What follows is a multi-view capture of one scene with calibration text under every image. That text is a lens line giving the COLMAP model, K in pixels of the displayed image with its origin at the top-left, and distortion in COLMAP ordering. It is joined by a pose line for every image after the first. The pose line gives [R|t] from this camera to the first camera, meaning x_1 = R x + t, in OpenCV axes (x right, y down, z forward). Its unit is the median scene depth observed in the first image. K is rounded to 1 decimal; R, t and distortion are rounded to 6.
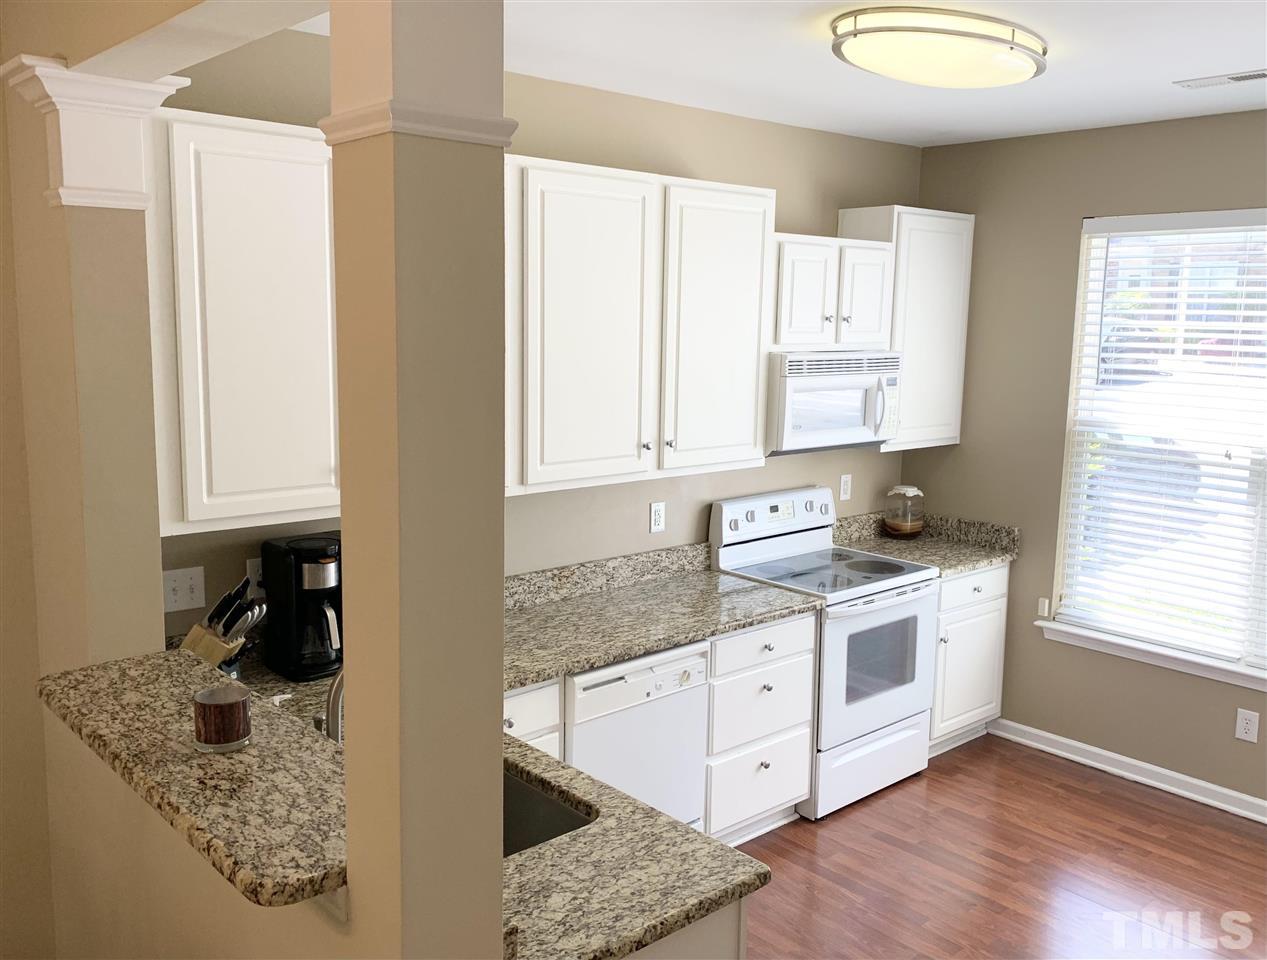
lens RADIAL K [[1089.7, 0, 648.5], [0, 1089.7, 456.5], [0, 0, 1]] dist [0.117169, -0.164012]
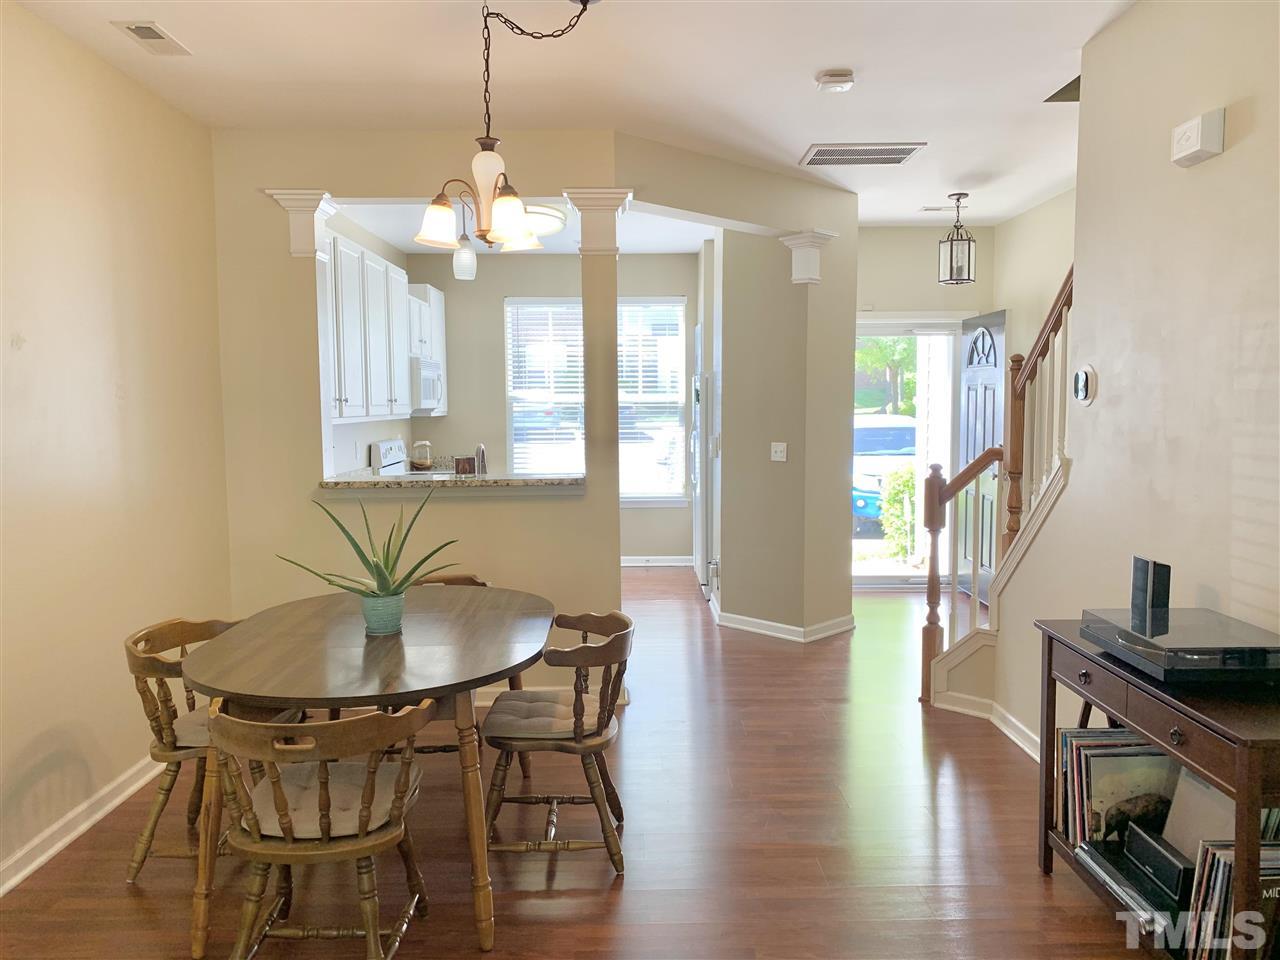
lens RADIAL K [[974.2, 0, 640.0], [0, 974.2, 480.0], [0, 0, 1]] dist [0.016814, -0.001576]
pose [[0.666535, -0.085150, 0.740594, -0.886625], [0.117499, 0.993037, 0.008426, 0.148544], [-0.736155, 0.081403, 0.671900, -0.399887]]
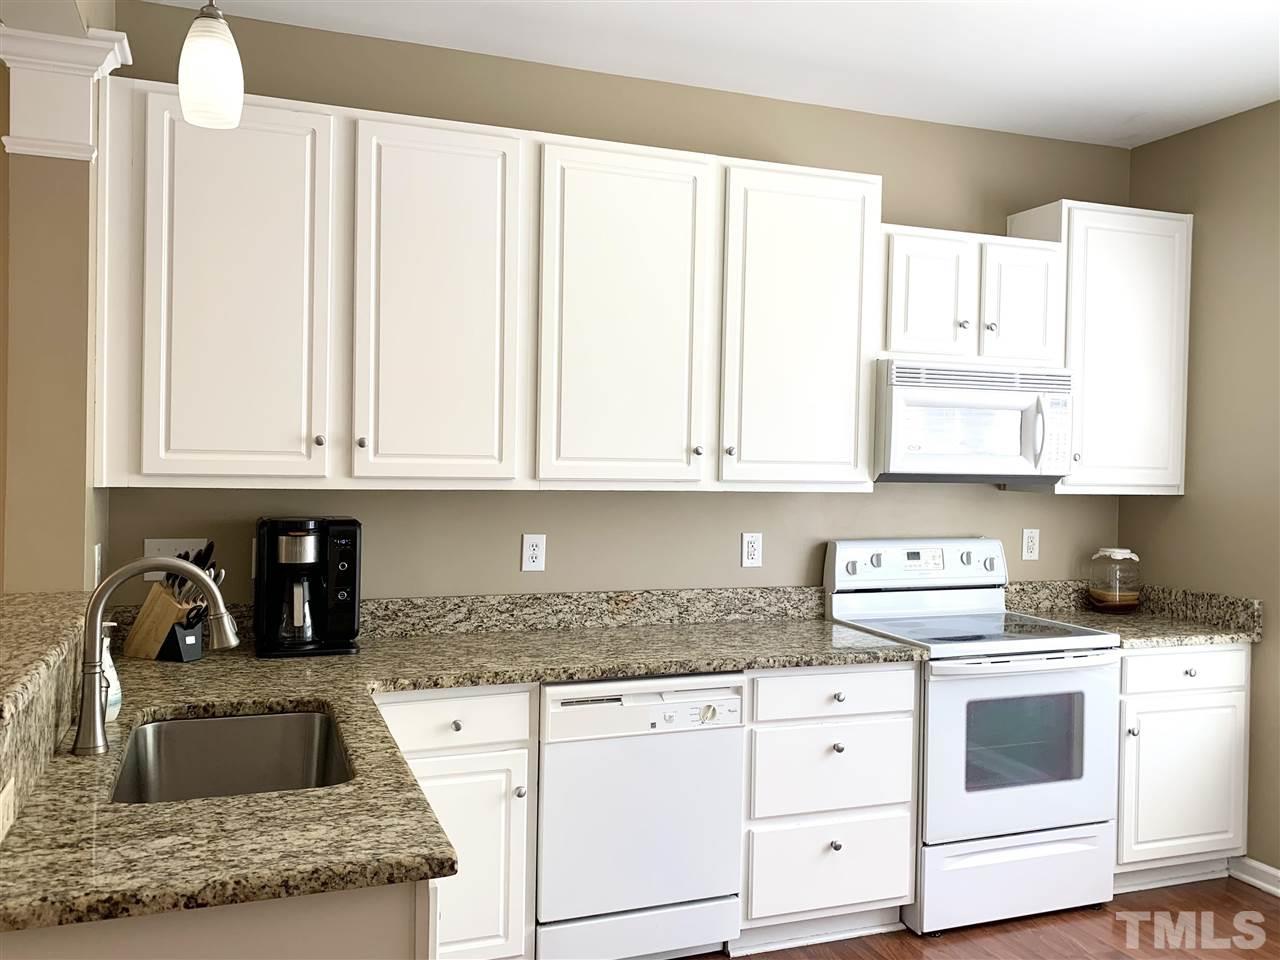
lens RADIAL K [[1051.4, 0, 639.8], [0, 1051.4, 456.8], [0, 0, 1]] dist [0.049671, -0.066672]
pose [[0.929751, 0.001264, -0.368187, 0.245327], [-0.050811, 0.990867, -0.124905, 0.095116], [0.364667, 0.134838, 0.921323, 0.177387]]
